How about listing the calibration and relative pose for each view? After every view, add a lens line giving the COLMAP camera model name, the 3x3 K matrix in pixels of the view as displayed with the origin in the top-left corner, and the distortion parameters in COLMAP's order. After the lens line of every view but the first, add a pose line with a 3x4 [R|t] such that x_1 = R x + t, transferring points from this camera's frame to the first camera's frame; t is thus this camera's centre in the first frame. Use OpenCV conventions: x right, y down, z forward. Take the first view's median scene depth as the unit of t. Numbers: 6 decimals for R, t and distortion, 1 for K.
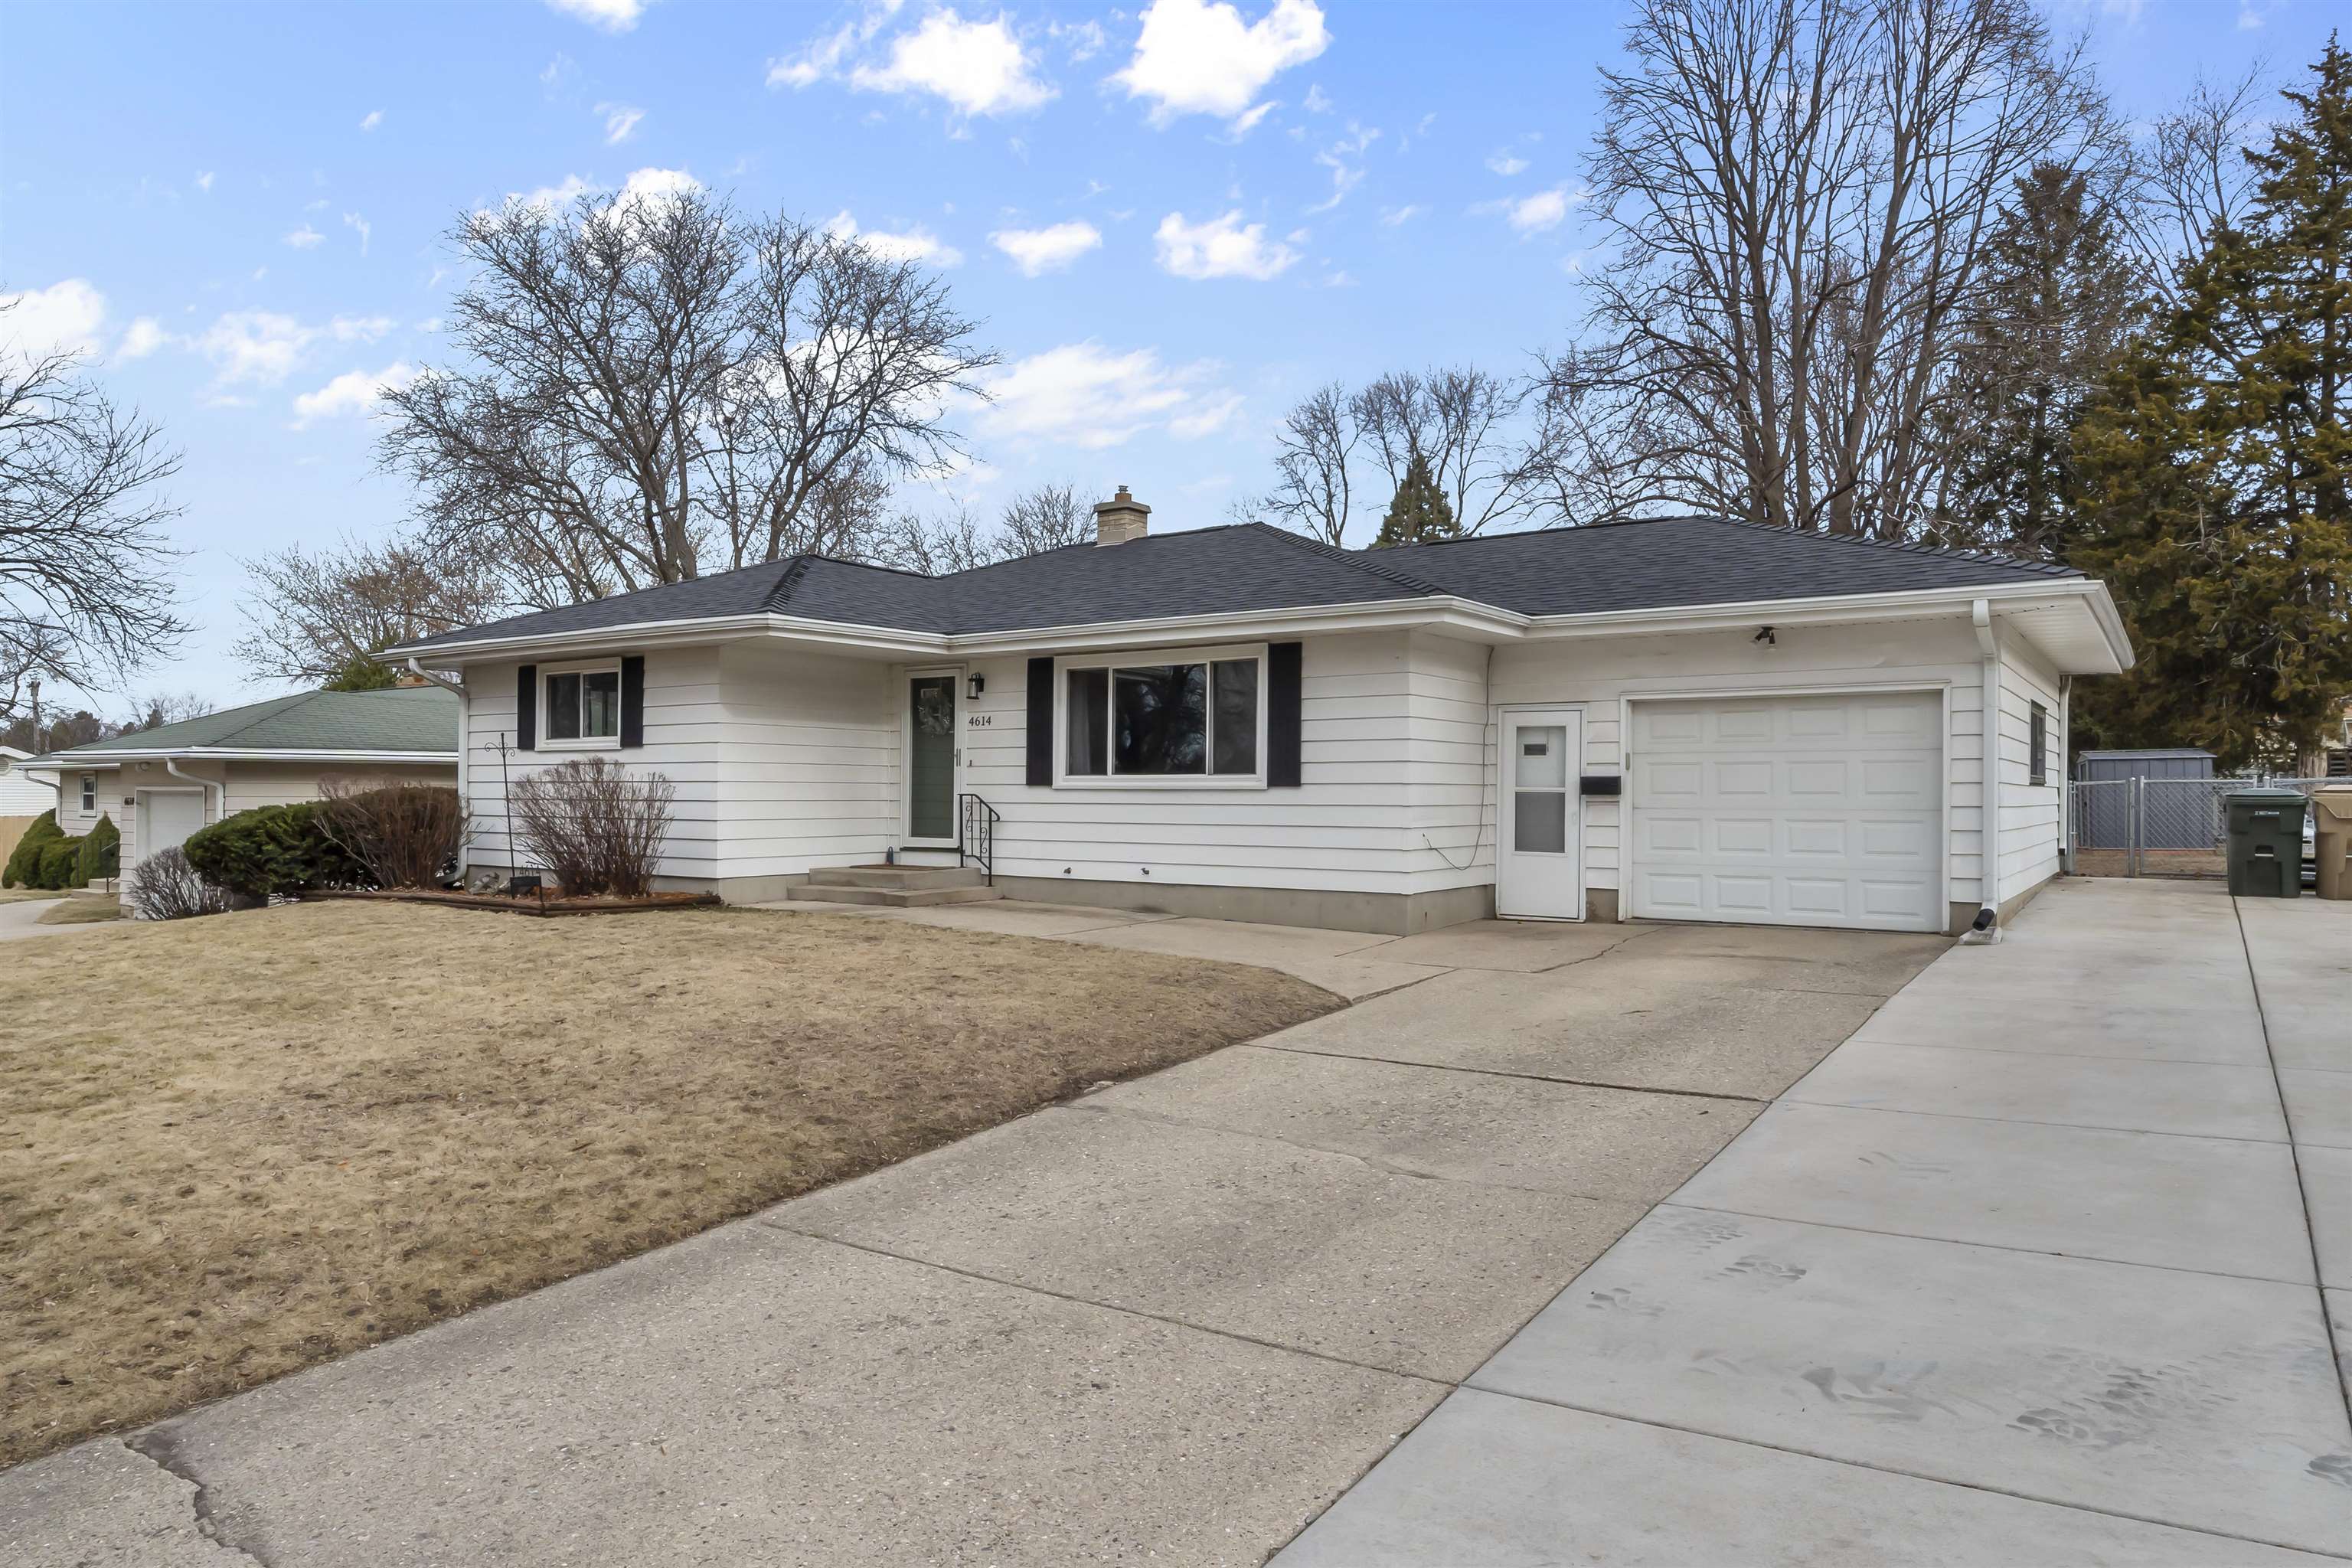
lens RADIAL K [[1477.6, 0, 1176.0], [0, 1477.6, 784.0], [0, 0, 1]] dist [-0.026864, 0.061605]
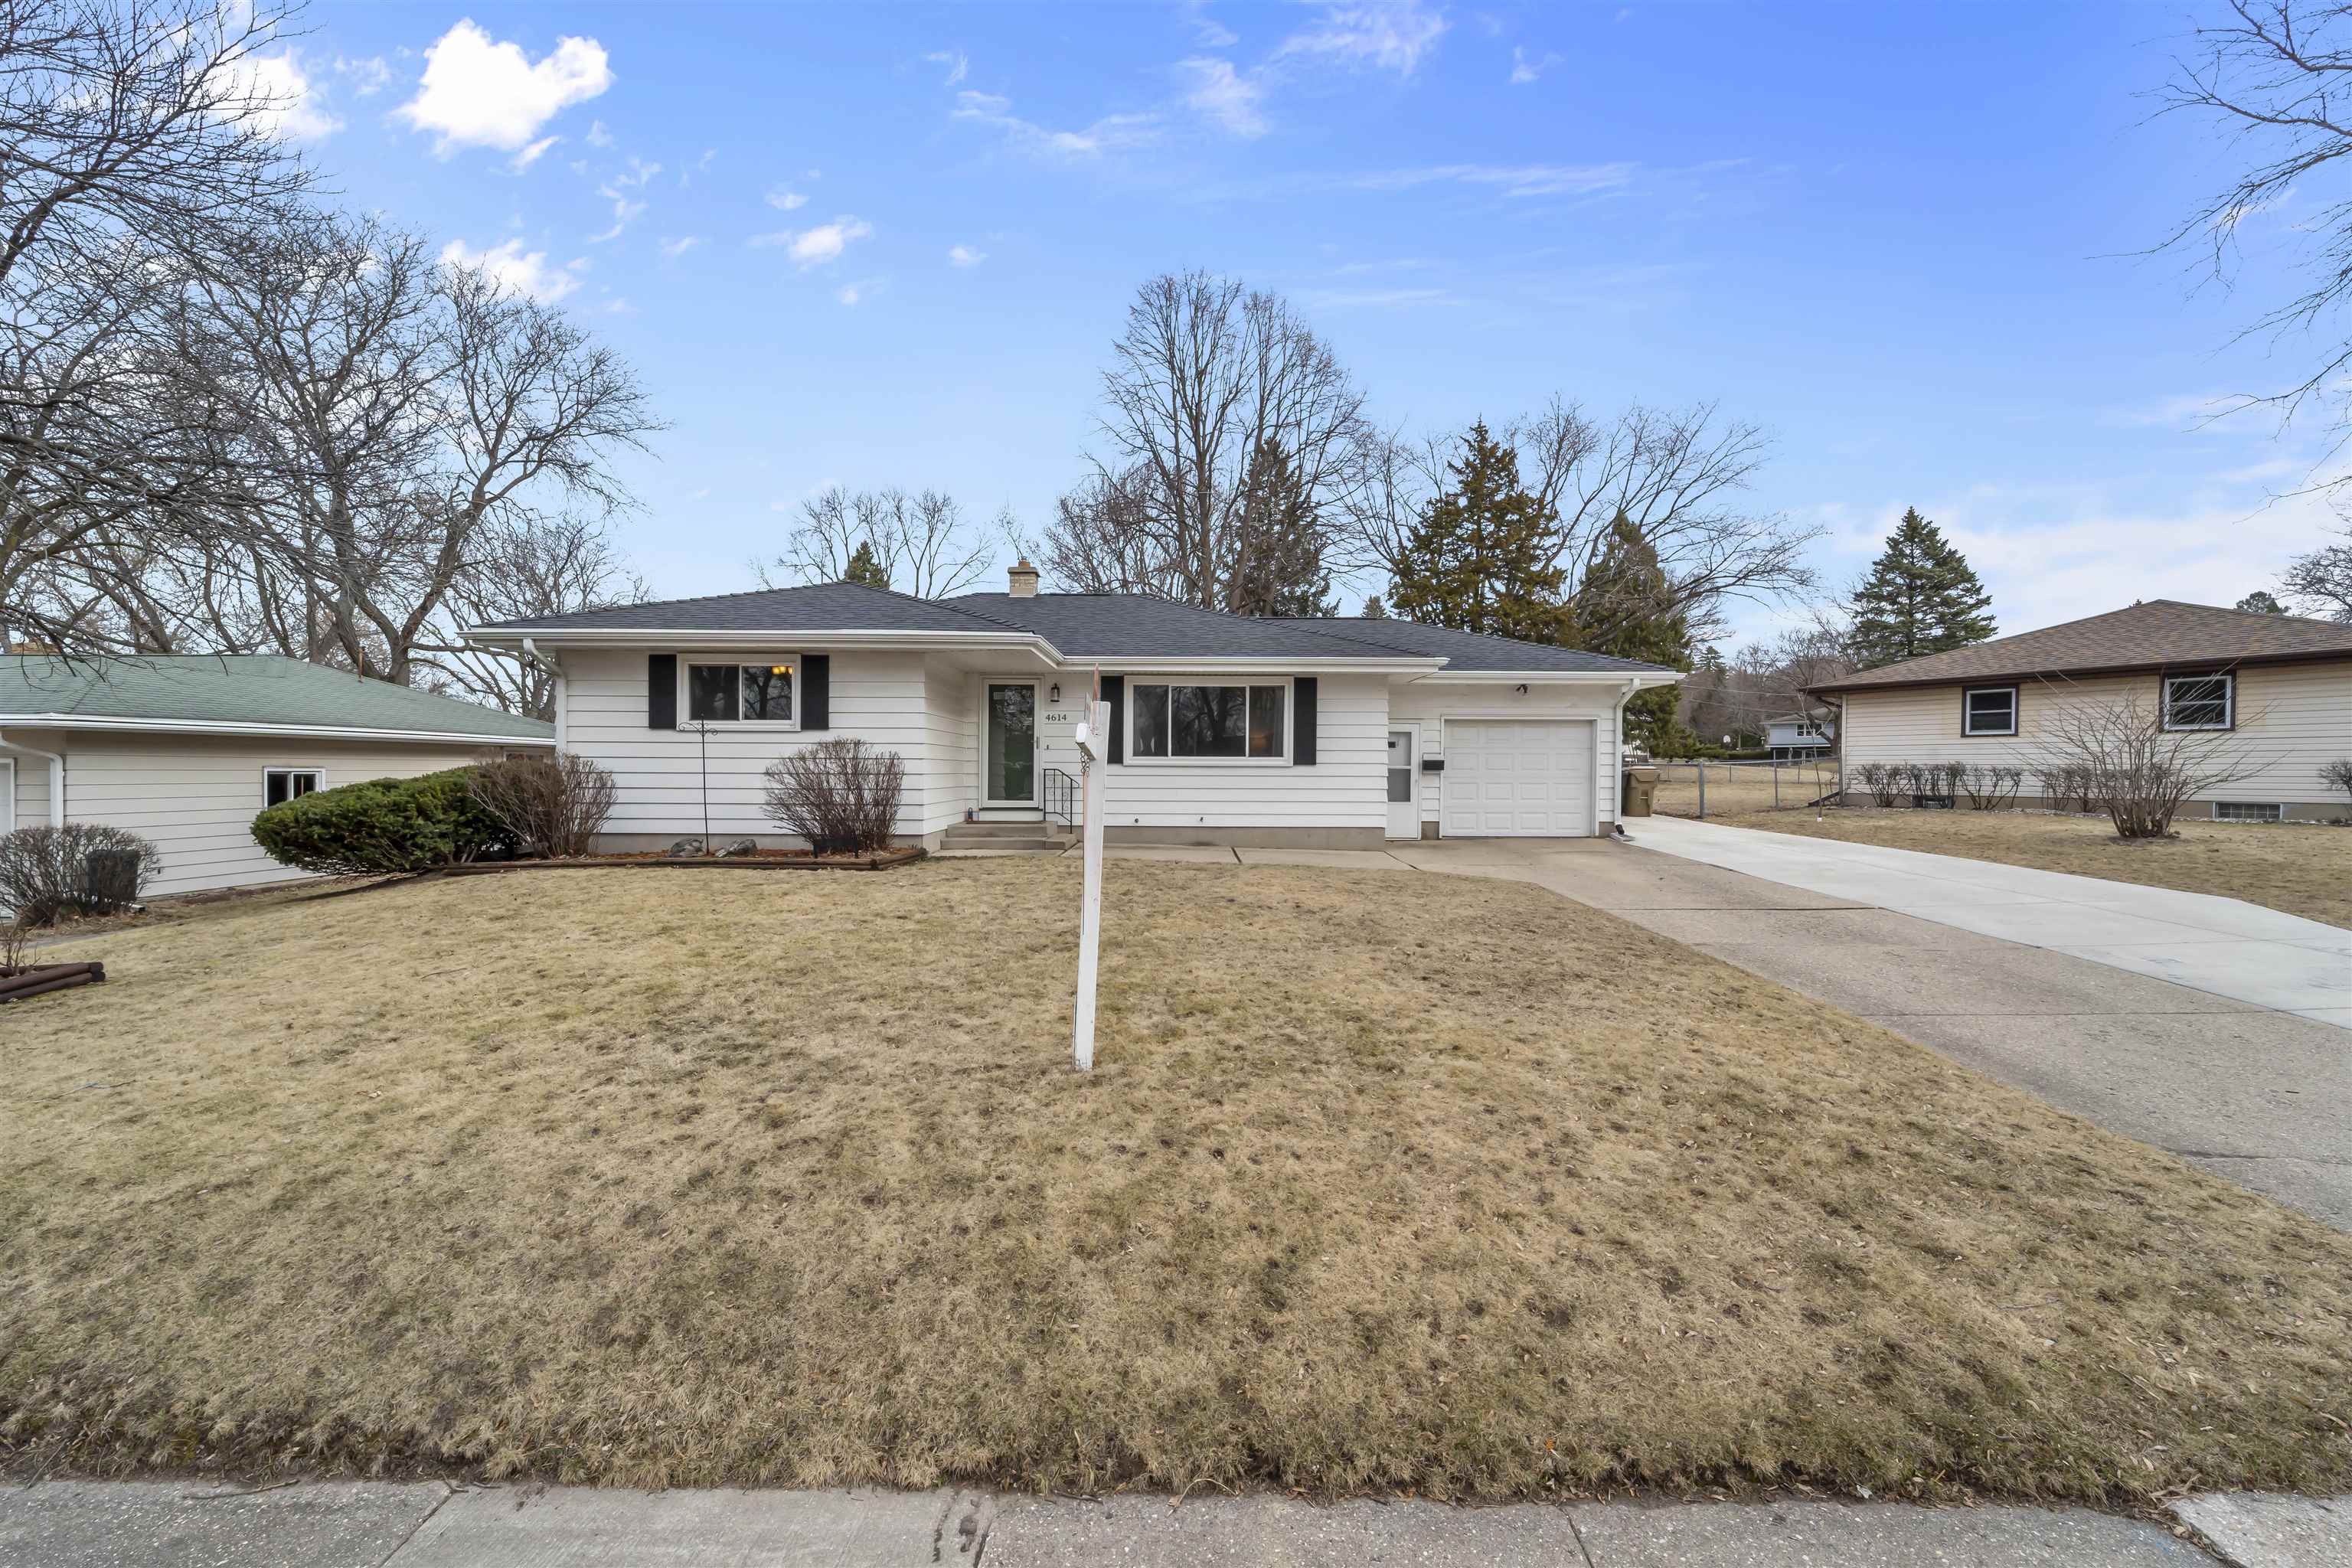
lens RADIAL K [[945.9, 0, 1178.6], [0, 945.9, 762.1], [0, 0, 1]] dist [-0.000752, -0.000259]
pose [[0.825981, 0.005324, 0.563673, -0.570989], [-0.005476, 0.999984, -0.001420, 0.000891], [-0.563671, -0.001914, 0.825997, 0.189534]]
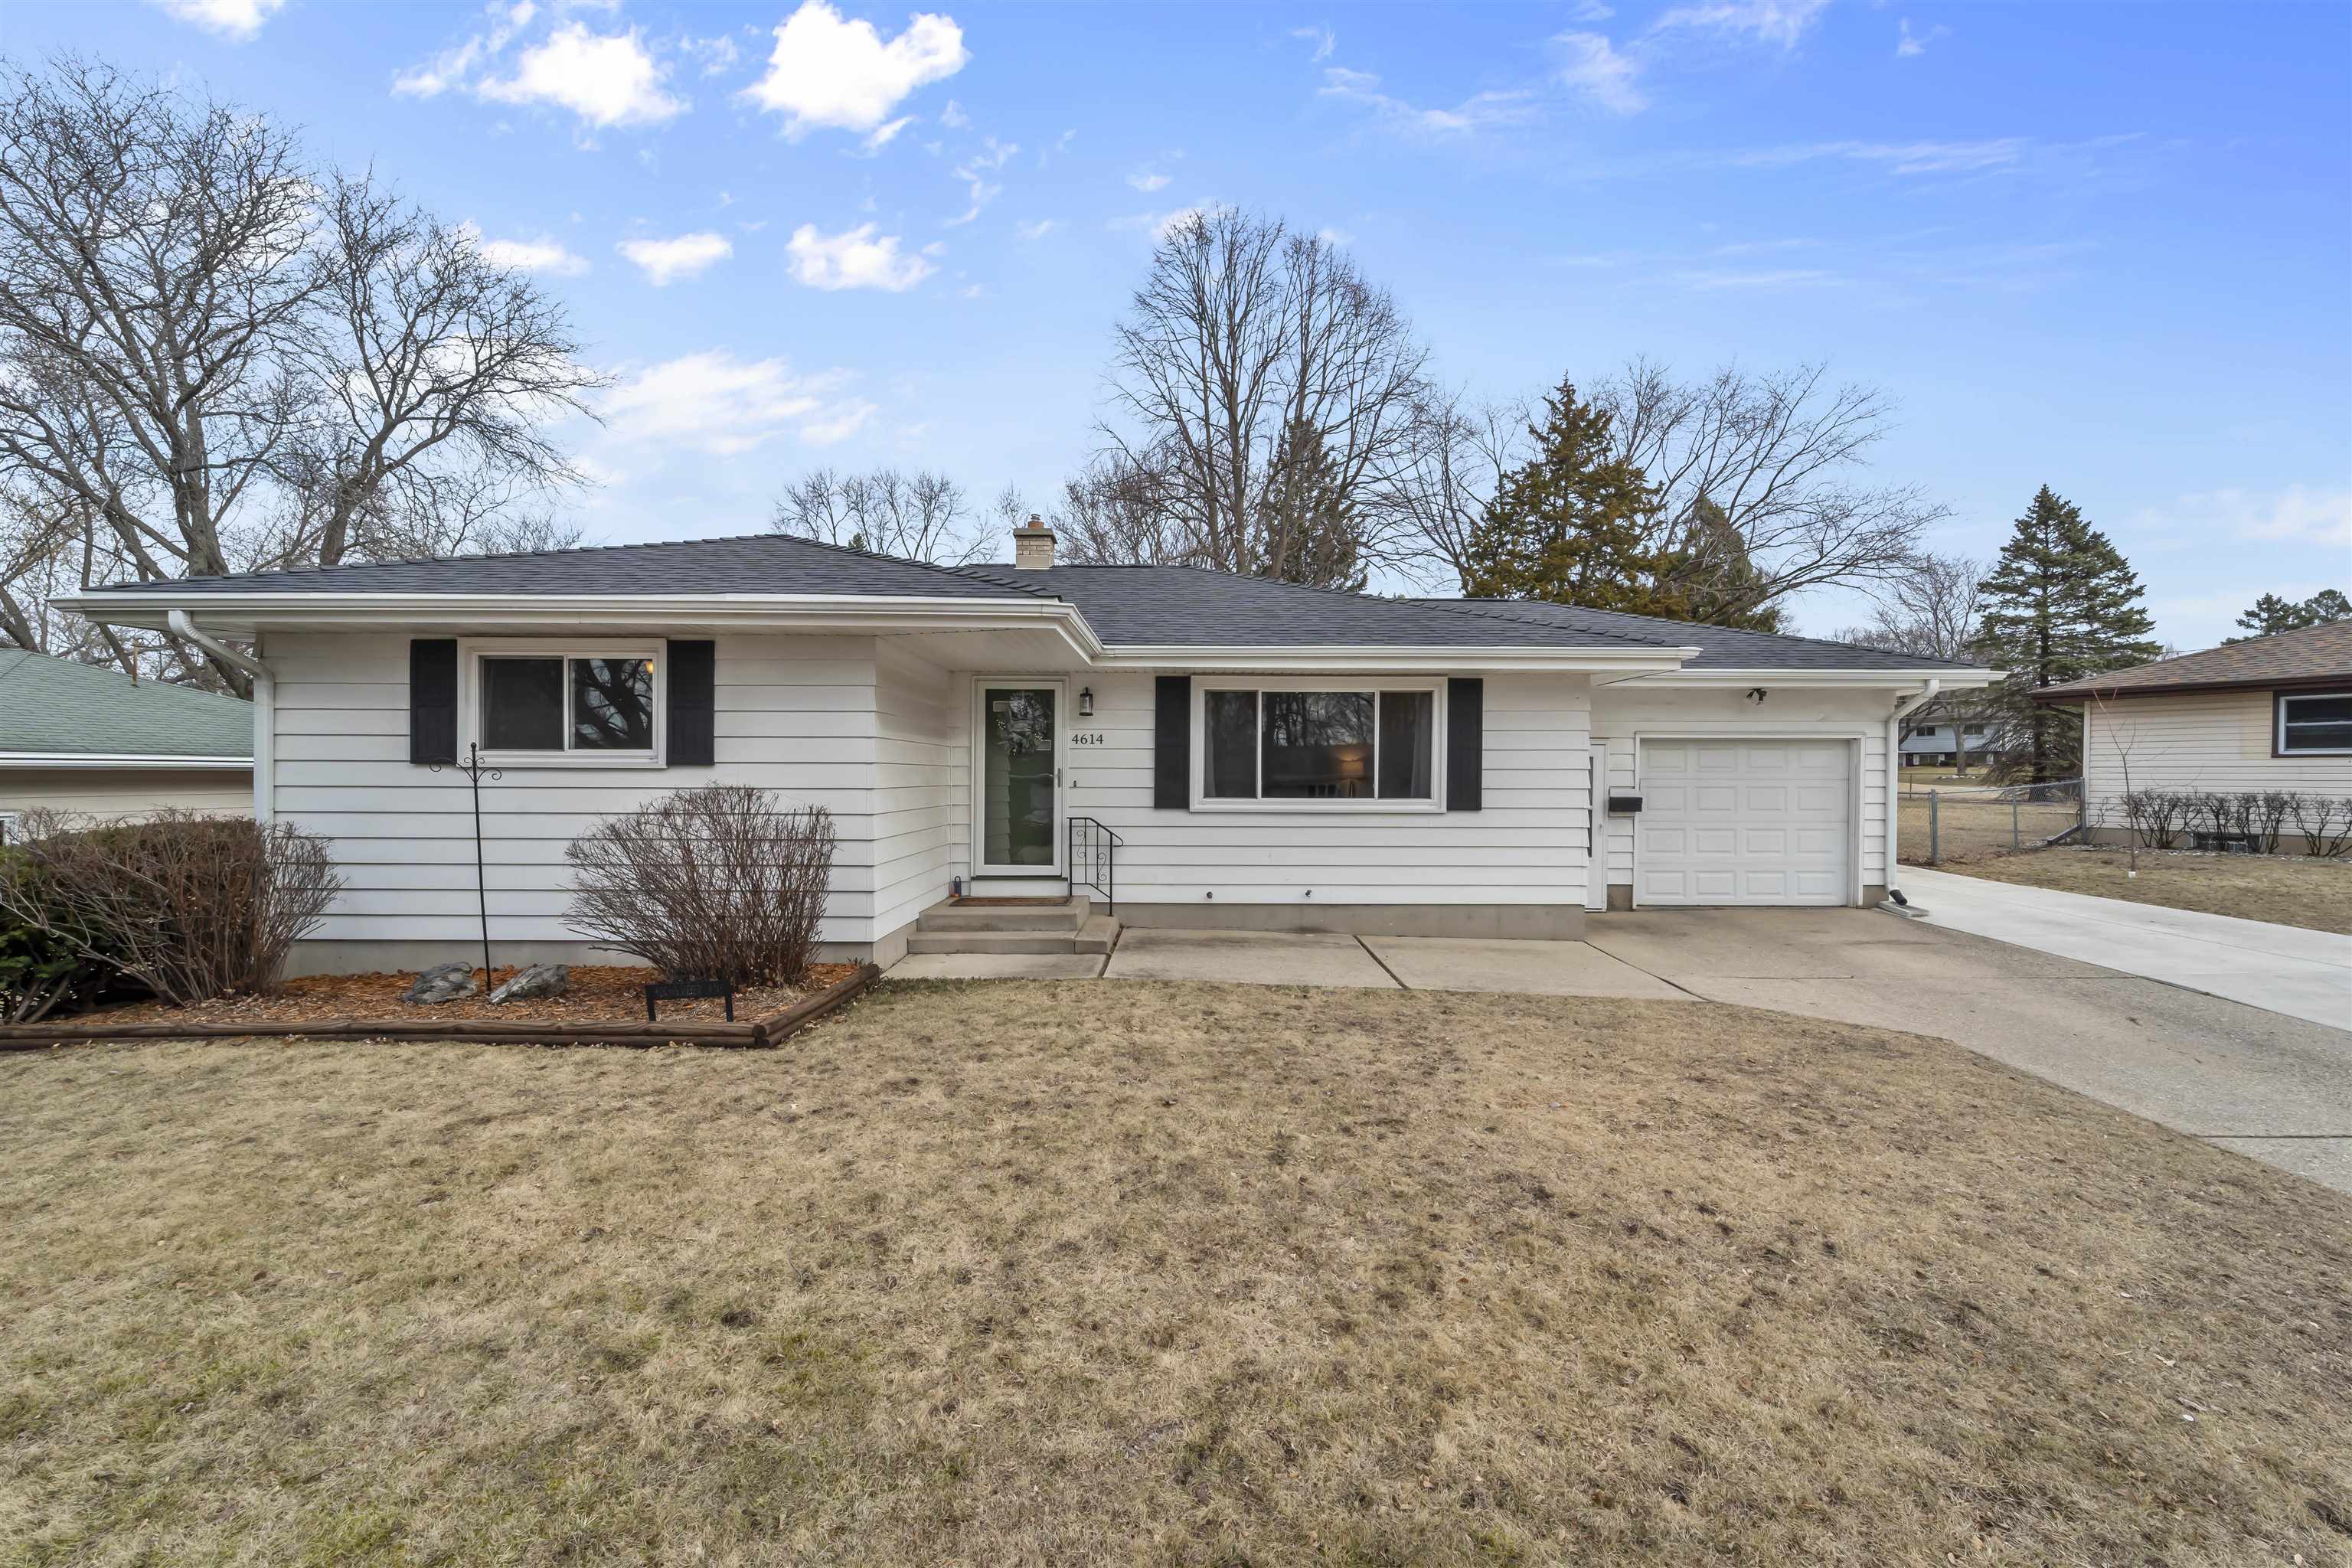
lens RADIAL K [[948.1, 0, 1184.9], [0, 948.1, 772.7], [0, 0, 1]] dist [0.001802, 0.000056]
pose [[0.825324, 0.000669, 0.564659, -0.439398], [-0.004577, 0.999974, 0.005505, -0.025981], [-0.564641, -0.007128, 0.825306, 0.487230]]
